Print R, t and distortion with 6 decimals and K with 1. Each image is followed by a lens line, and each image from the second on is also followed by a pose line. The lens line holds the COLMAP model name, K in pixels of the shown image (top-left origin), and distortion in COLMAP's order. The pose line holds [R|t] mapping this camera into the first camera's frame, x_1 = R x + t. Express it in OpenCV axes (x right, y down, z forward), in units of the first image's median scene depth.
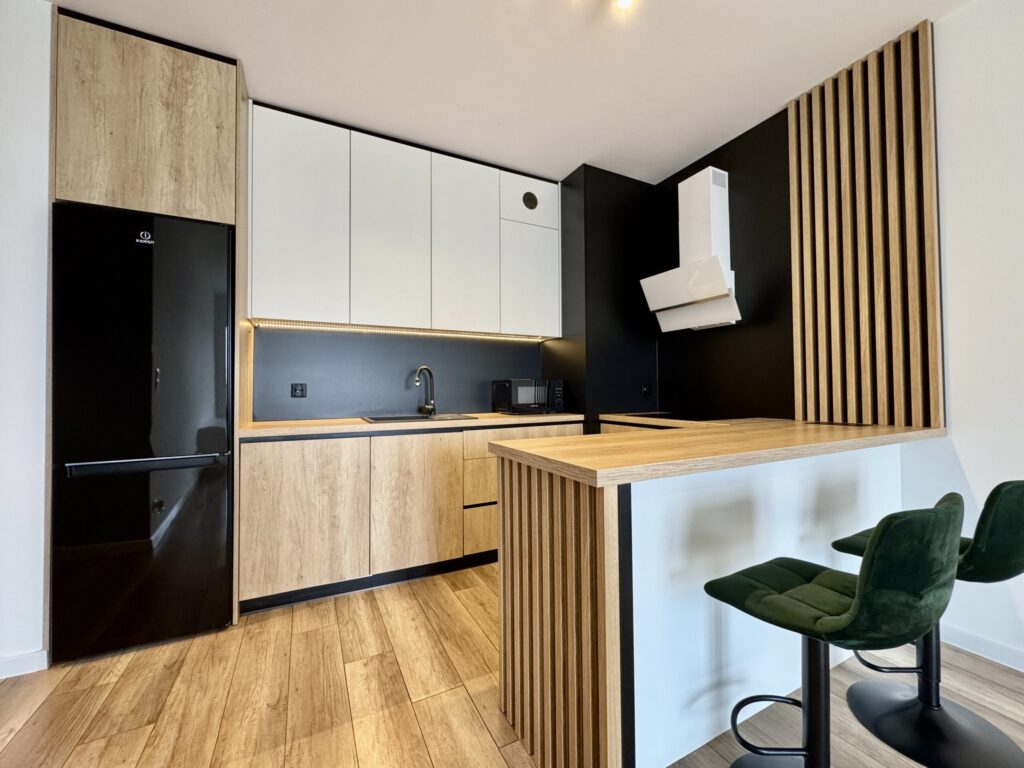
lens RADIAL K [[408.2, 0, 512.3], [0, 408.2, 382.1], [0, 0, 1]] dist [-0.002016, 0.000156]
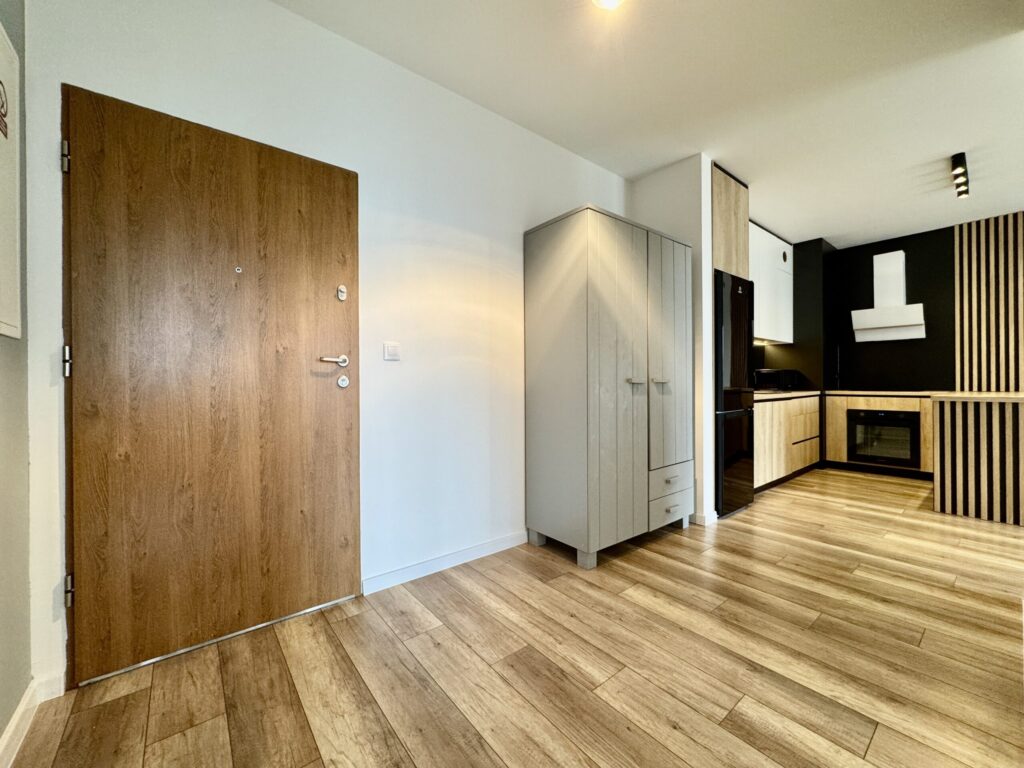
lens RADIAL K [[408.2, 0, 512.3], [0, 408.2, 382.1], [0, 0, 1]] dist [-0.002016, 0.000156]
pose [[0.978869, 0.000322, 0.204487, -1.874973], [-0.004743, 0.999765, 0.021132, 0.019180], [-0.204433, -0.021655, 0.978641, -0.493479]]
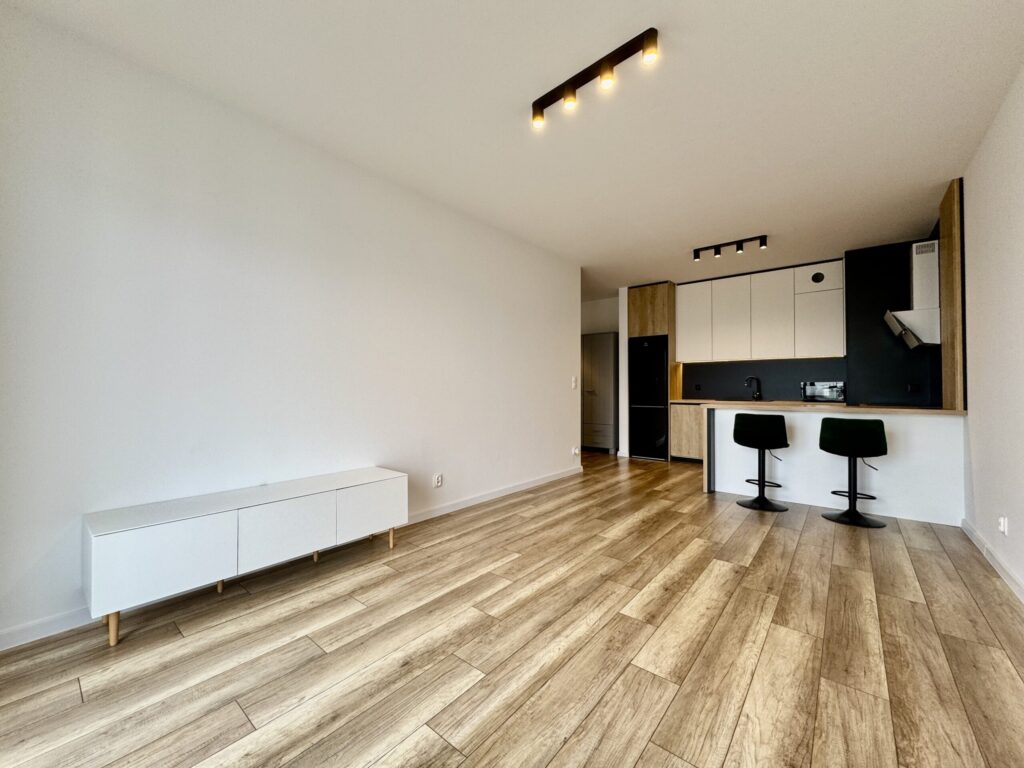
lens RADIAL K [[408.2, 0, 512.3], [0, 408.2, 382.1], [0, 0, 1]] dist [-0.002016, 0.000156]
pose [[0.396468, -0.006265, -0.918027, 1.571103], [0.013383, 0.999910, -0.001044, -0.029600], [0.917951, -0.011872, 0.396516, -1.226938]]
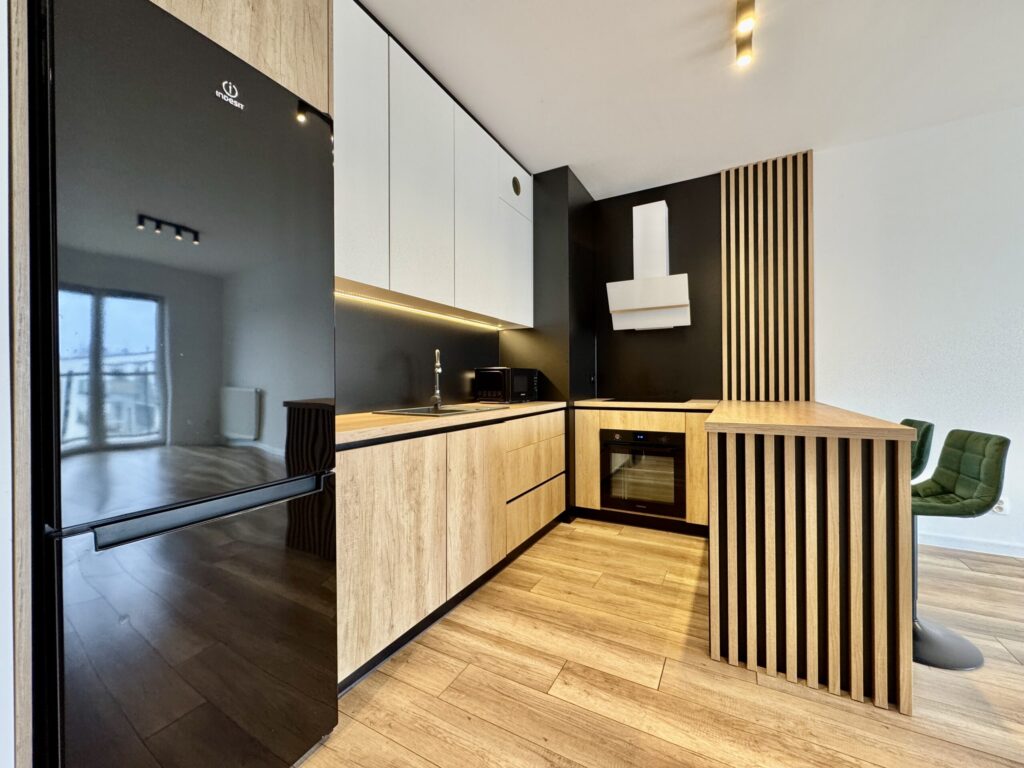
lens RADIAL K [[408.2, 0, 512.3], [0, 408.2, 382.1], [0, 0, 1]] dist [-0.002016, 0.000156]
pose [[0.825719, 0.001615, 0.564080, -0.736357], [-0.010794, 0.999858, 0.012937, 0.020791], [-0.563979, -0.016771, 0.825619, 0.264935]]
